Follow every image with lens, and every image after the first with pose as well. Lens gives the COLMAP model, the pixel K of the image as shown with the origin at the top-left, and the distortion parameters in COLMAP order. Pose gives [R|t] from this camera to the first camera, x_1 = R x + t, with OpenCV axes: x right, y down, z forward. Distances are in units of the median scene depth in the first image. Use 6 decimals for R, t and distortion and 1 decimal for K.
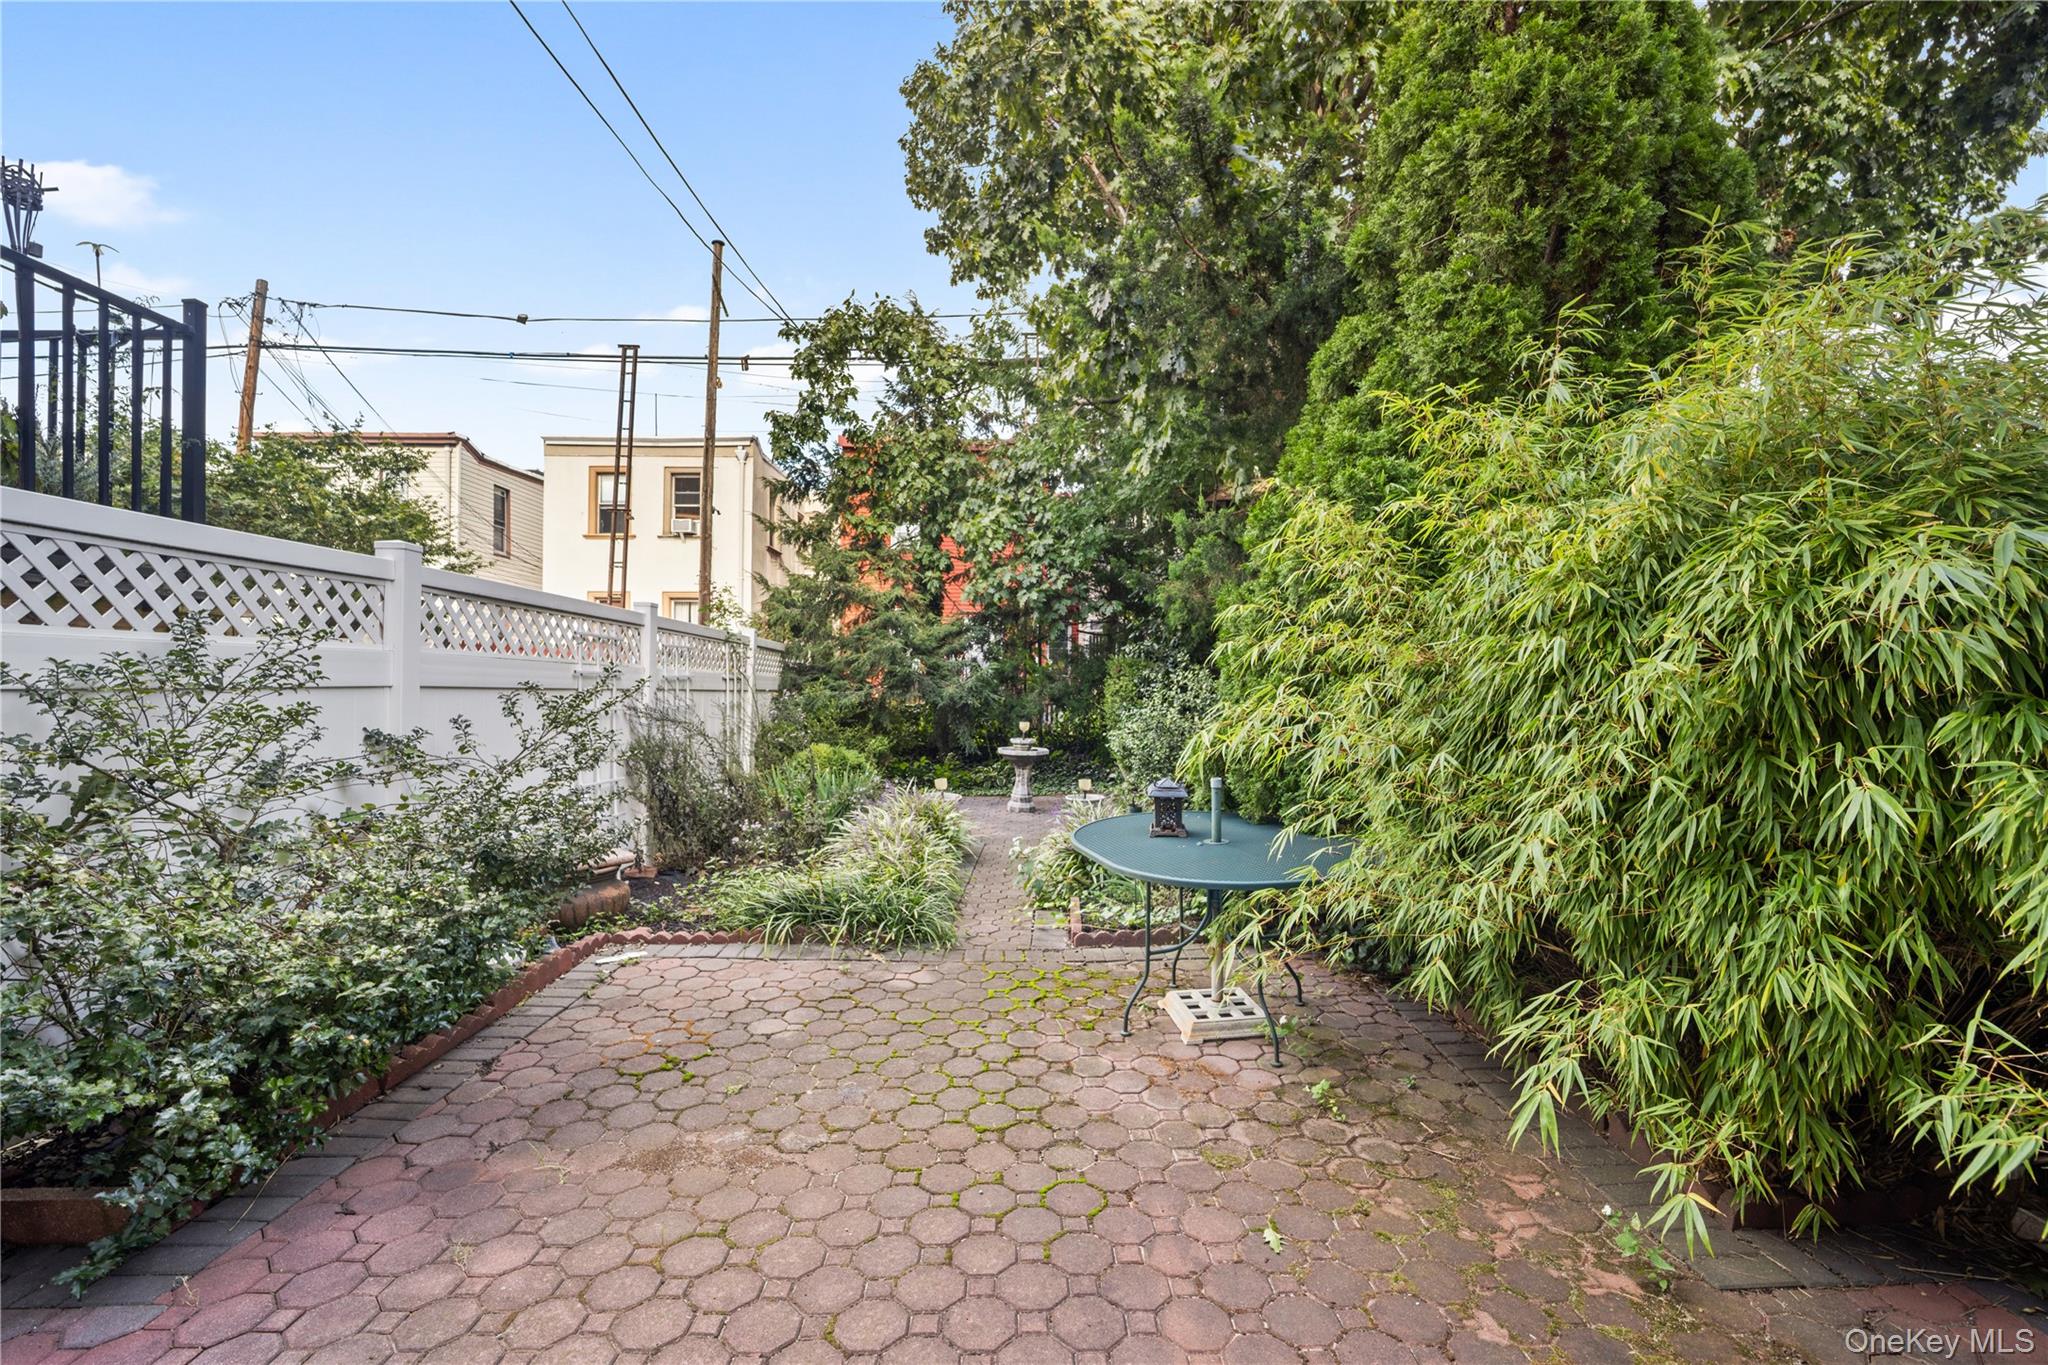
lens RADIAL K [[843.6, 0, 1024.0], [0, 843.6, 657.9], [0, 0, 1]] dist [-0.018721, -0.000278]
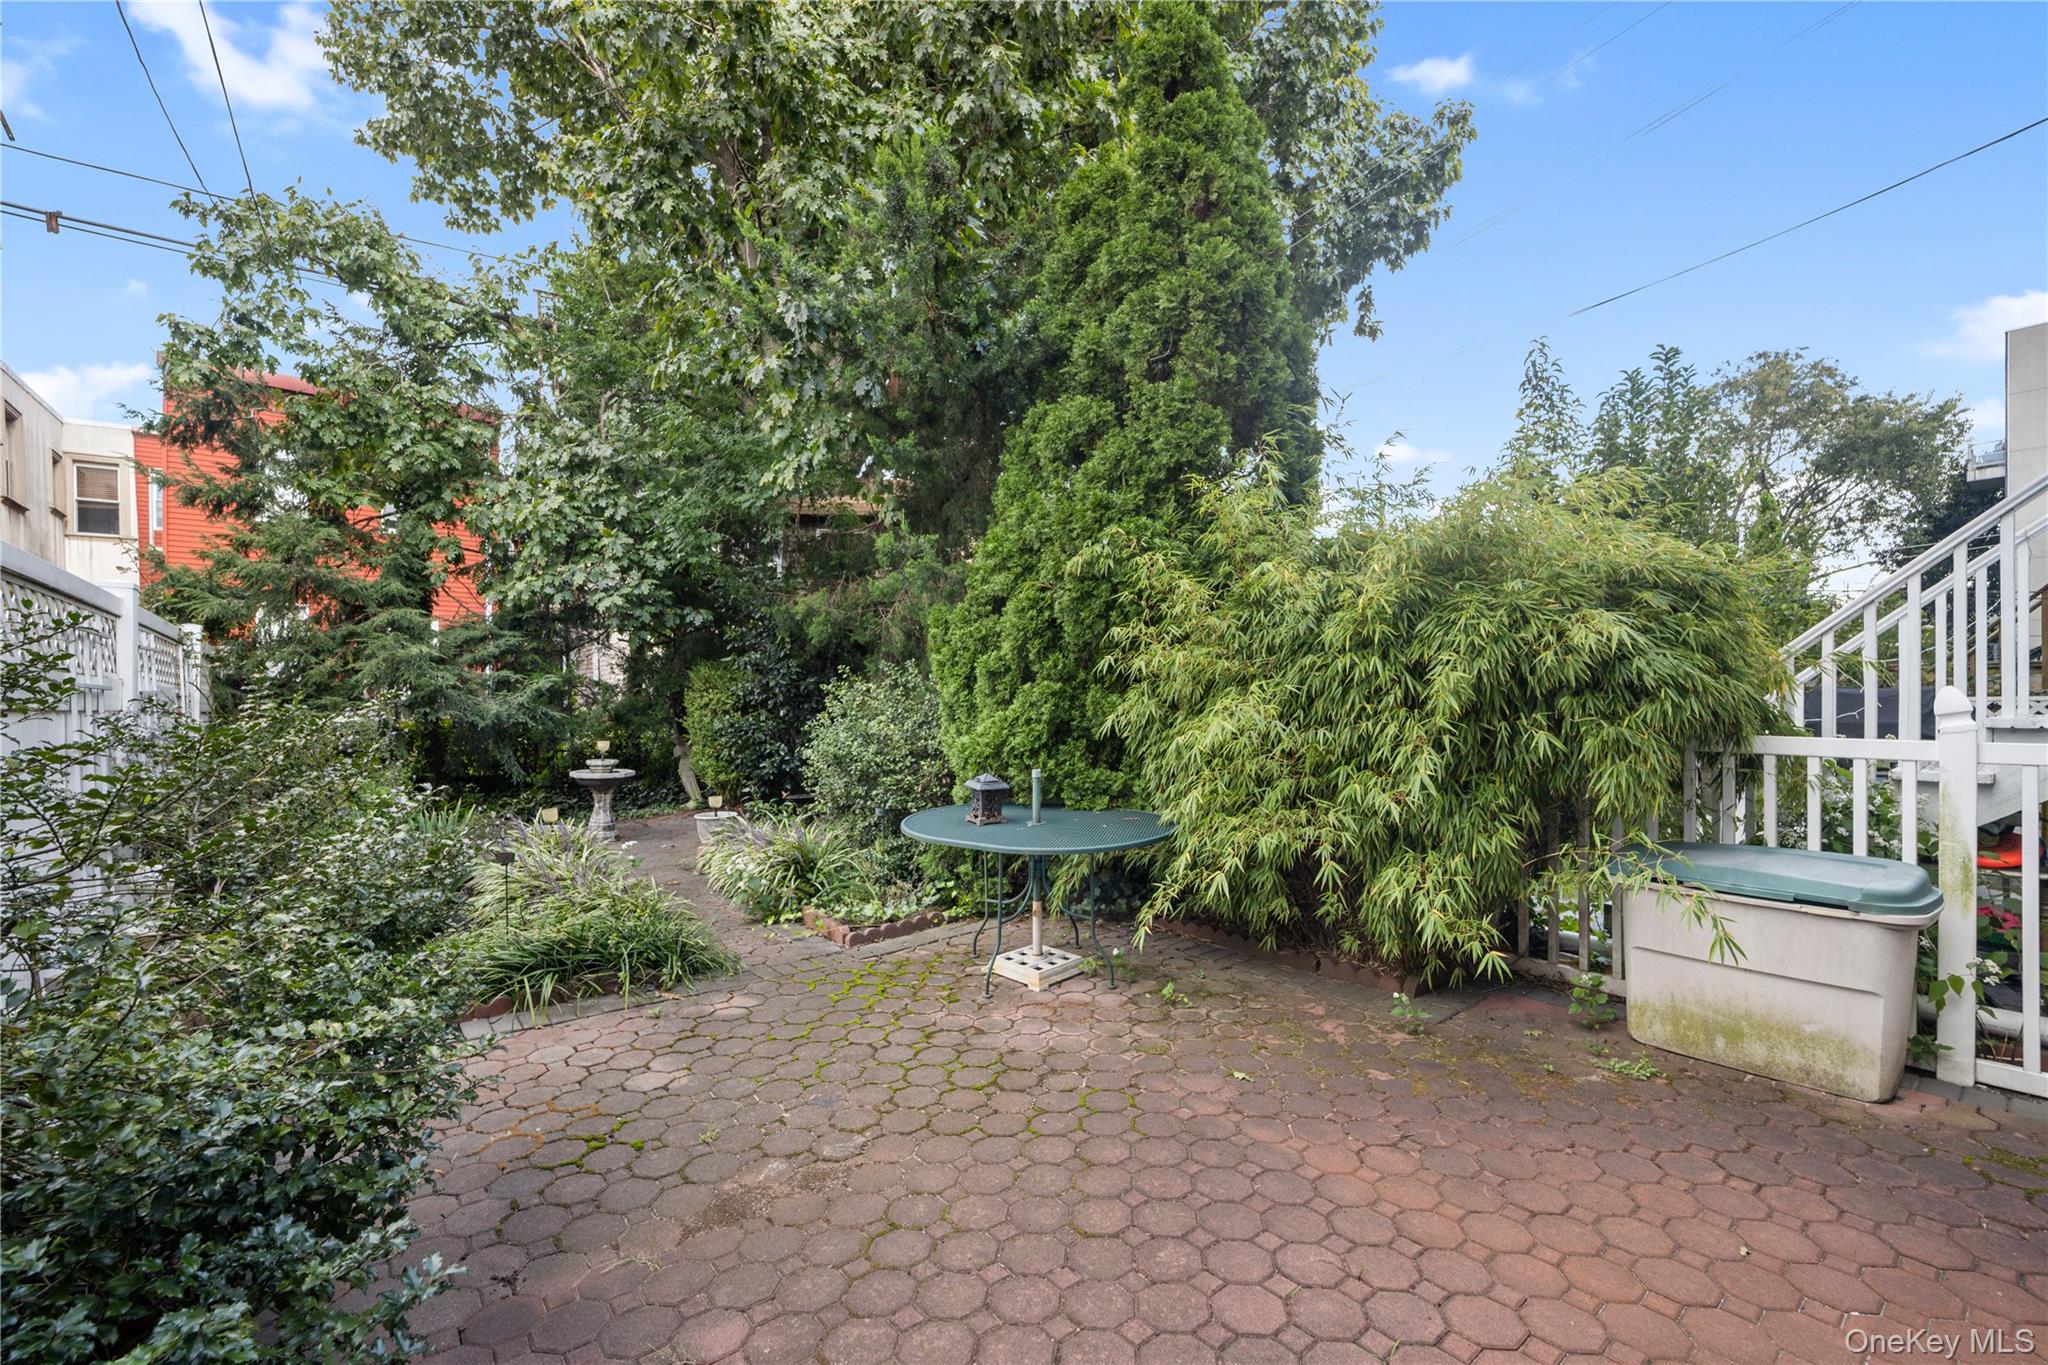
lens RADIAL K [[851.7, 0, 1024.0], [0, 851.7, 682.5], [0, 0, 1]] dist [-0.016911, -0.000203]
pose [[0.793561, -0.003303, 0.608481, -0.244304], [-0.004691, 0.999922, 0.011546, 0.002031], [-0.608472, -0.012017, 0.793484, 0.023537]]
